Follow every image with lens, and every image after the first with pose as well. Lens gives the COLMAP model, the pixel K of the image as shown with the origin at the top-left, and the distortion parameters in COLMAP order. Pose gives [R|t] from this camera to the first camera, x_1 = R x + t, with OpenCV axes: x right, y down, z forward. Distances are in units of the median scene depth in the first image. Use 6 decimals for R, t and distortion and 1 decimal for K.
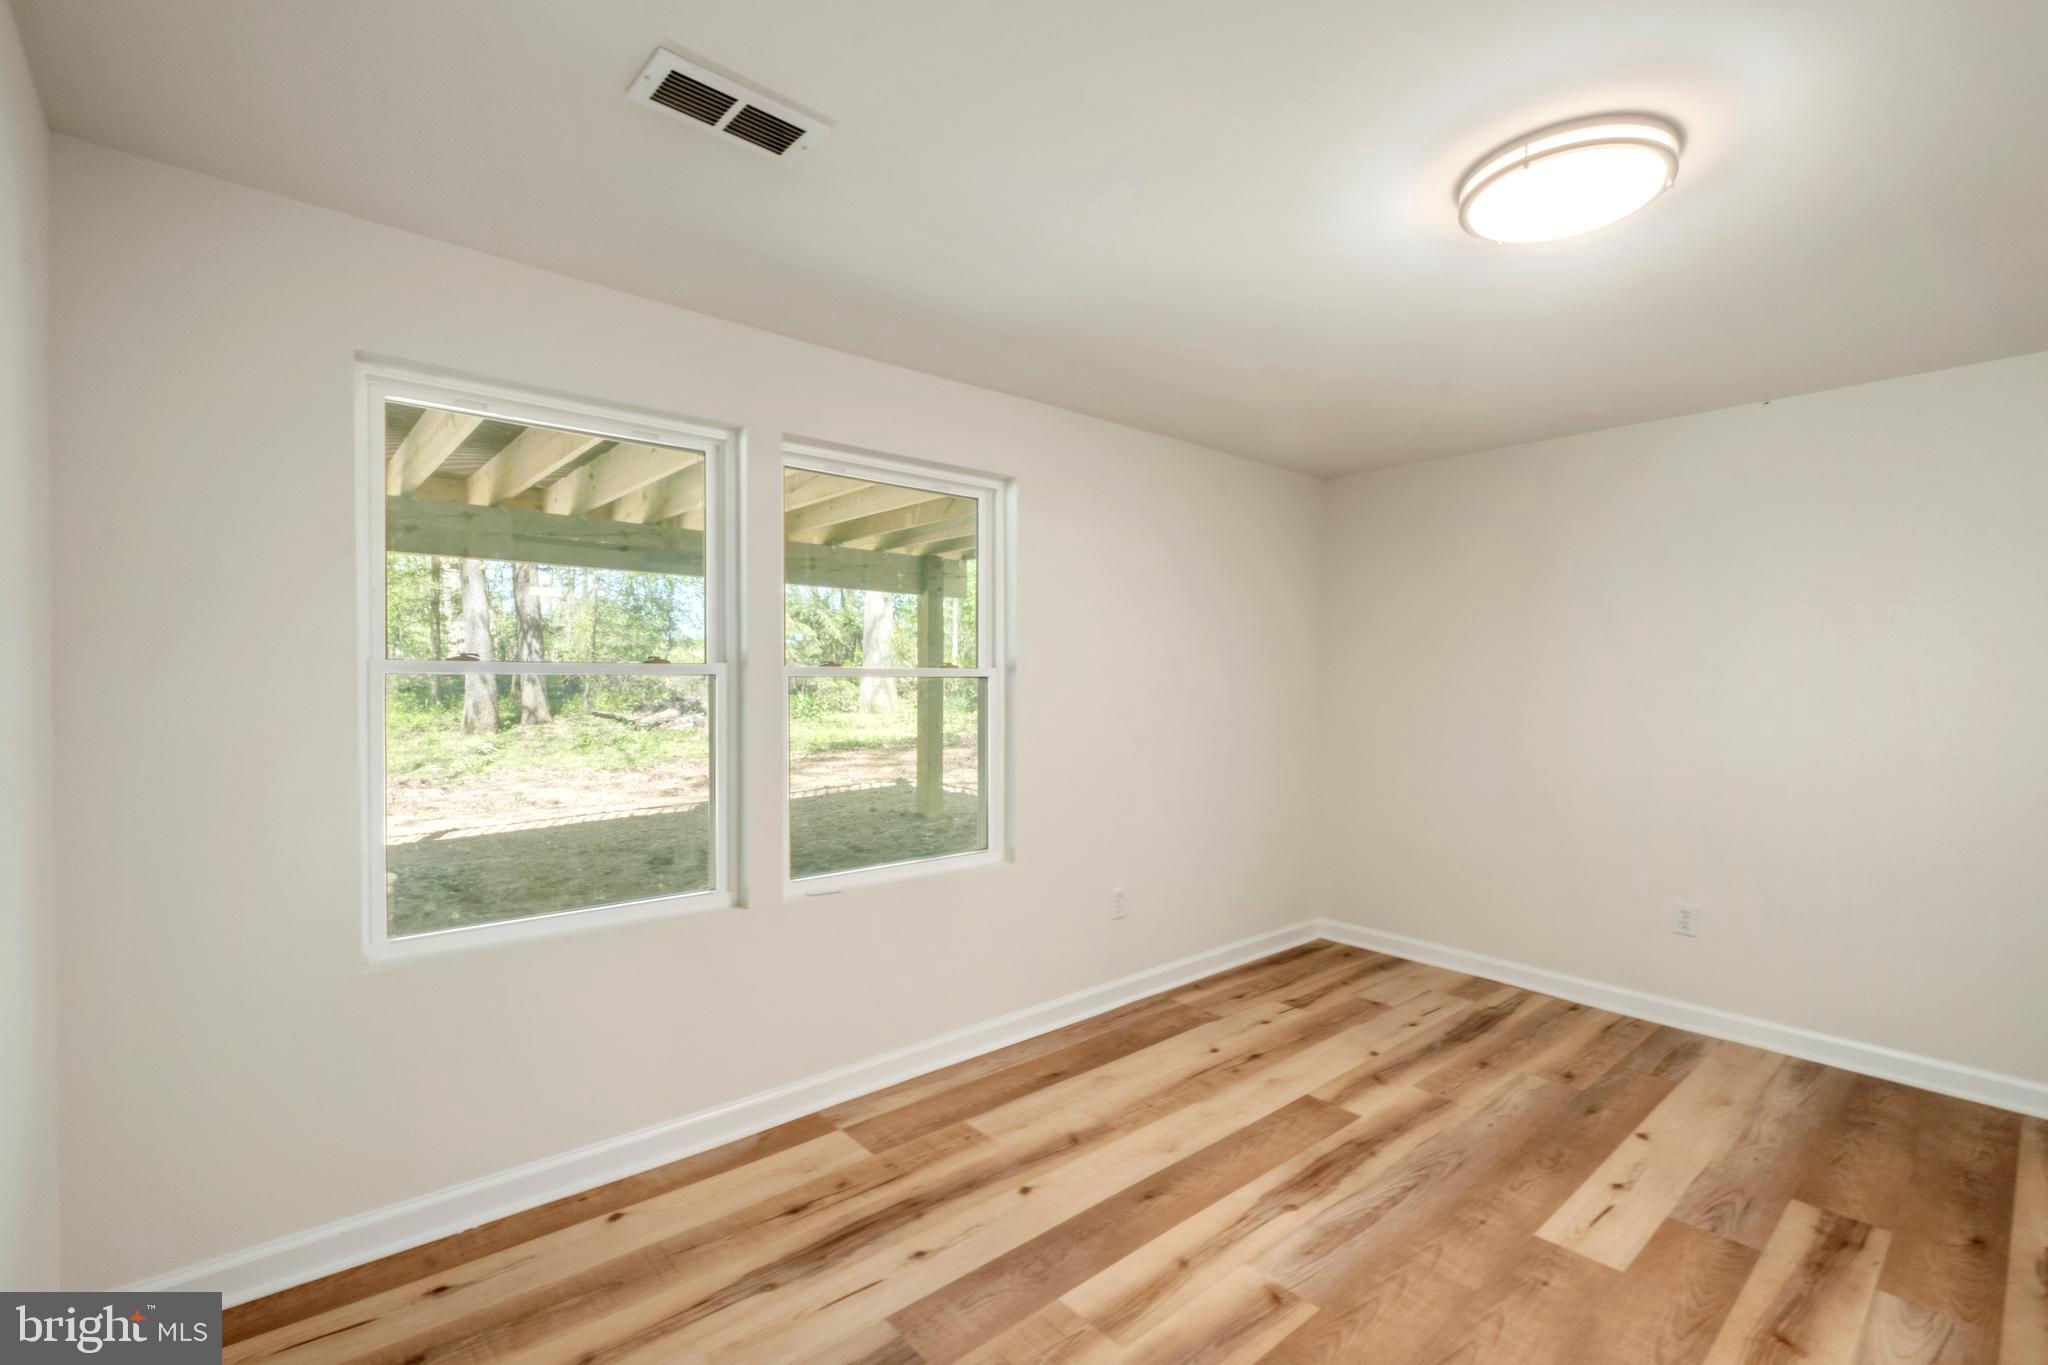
lens RADIAL K [[899.4, 0, 1008.9], [0, 899.4, 680.4], [0, 0, 1]] dist [-0.002250, -0.000540]
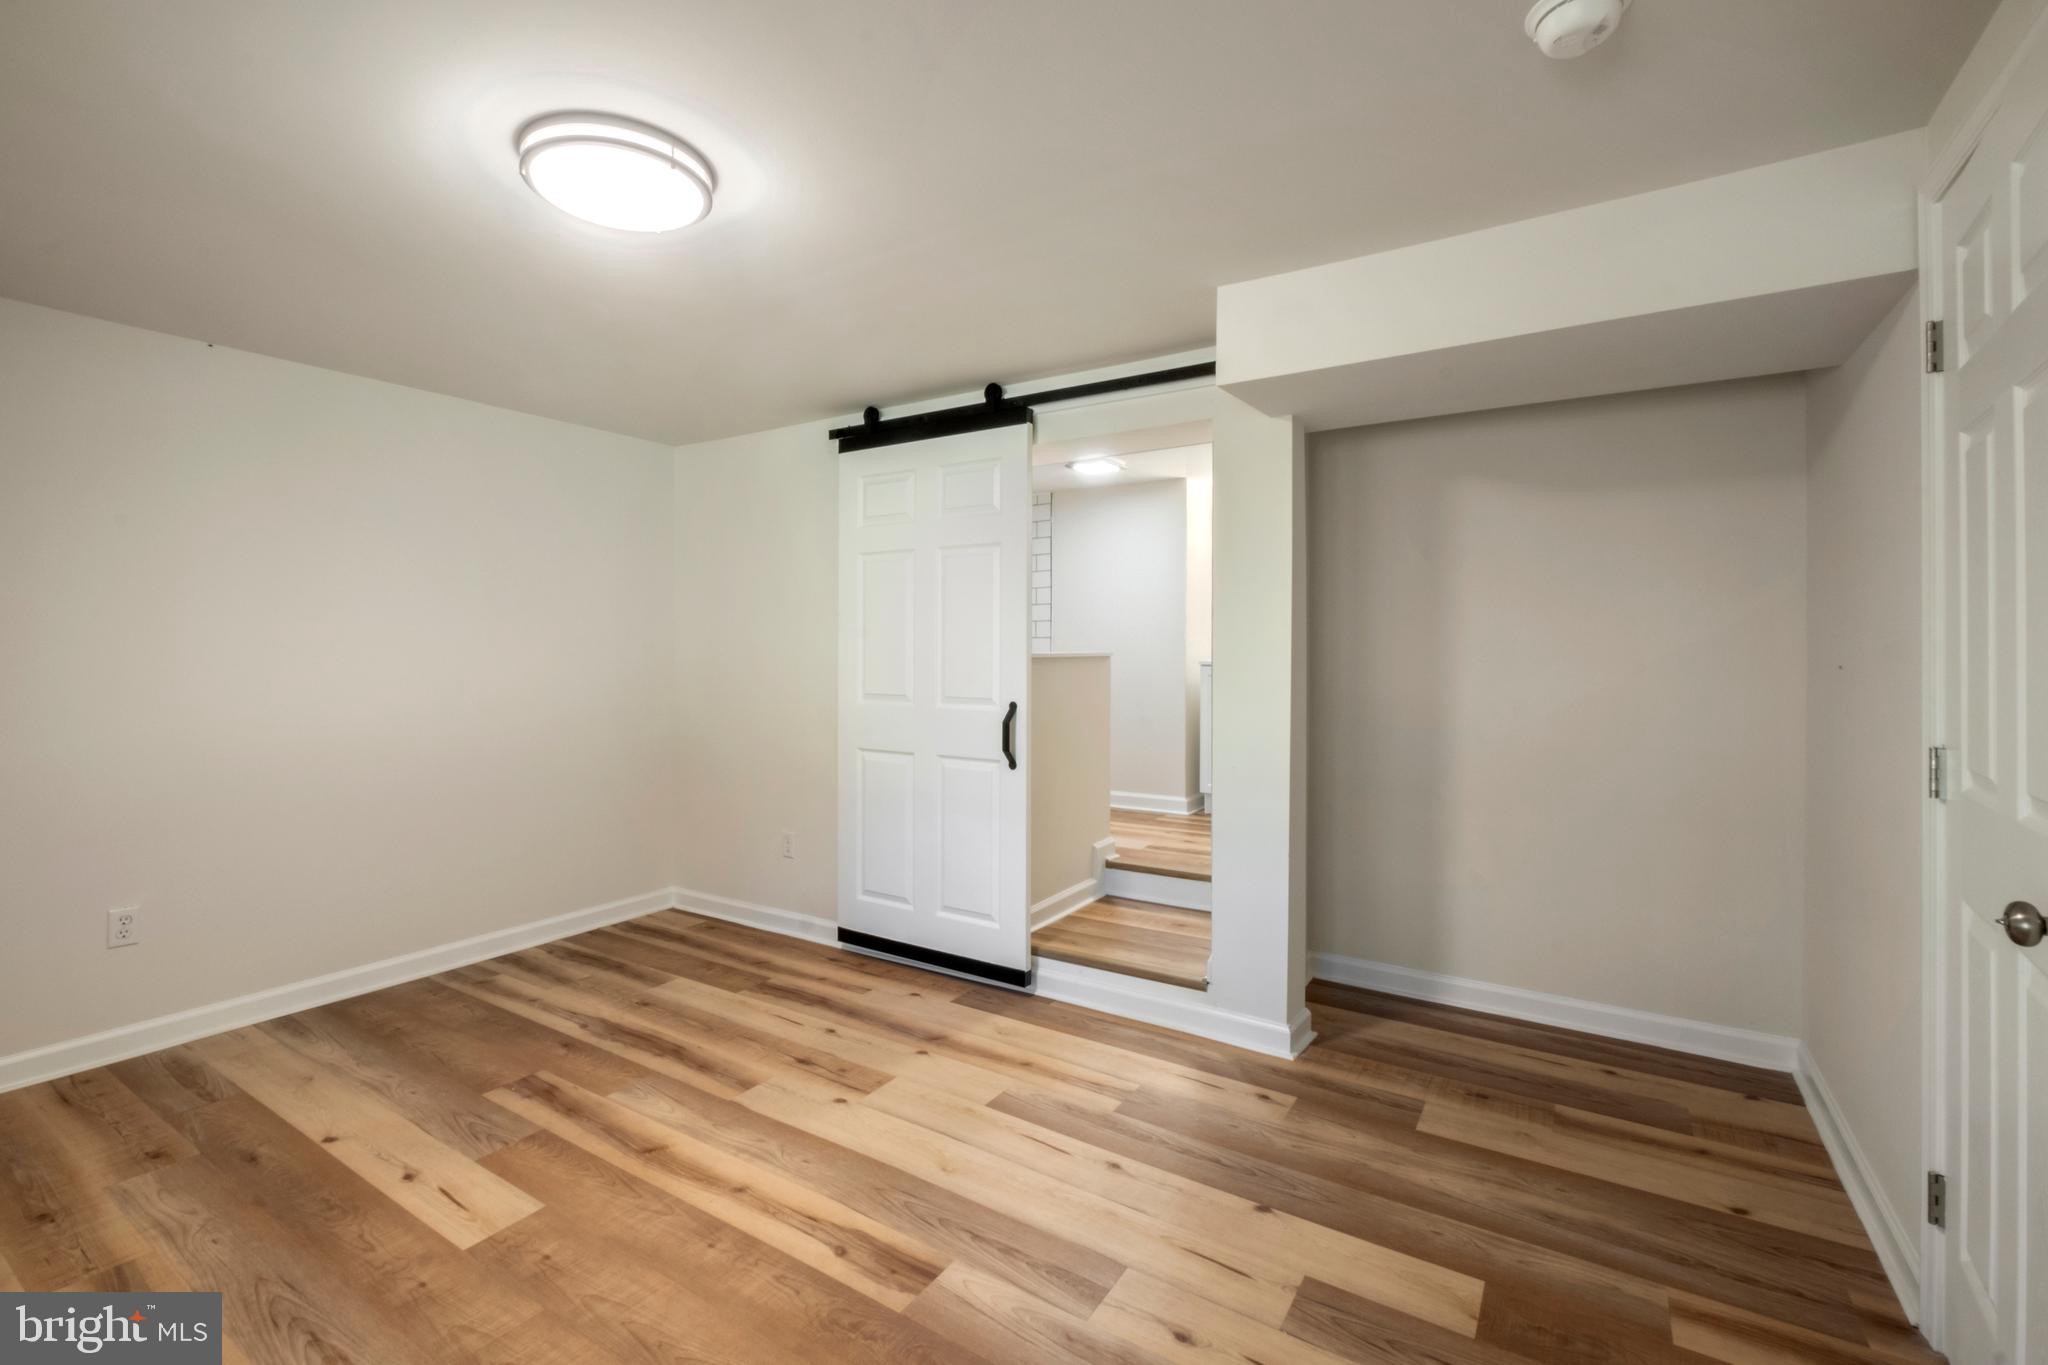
lens RADIAL K [[904.7, 0, 1009.1], [0, 904.7, 642.8], [0, 0, 1]] dist [-0.000883, -0.000937]
pose [[-0.283104, -0.001121, 0.959089, -0.383447], [-0.003128, 0.999995, 0.000245, 0.003976], [-0.959084, -0.002930, -0.283106, 0.636511]]
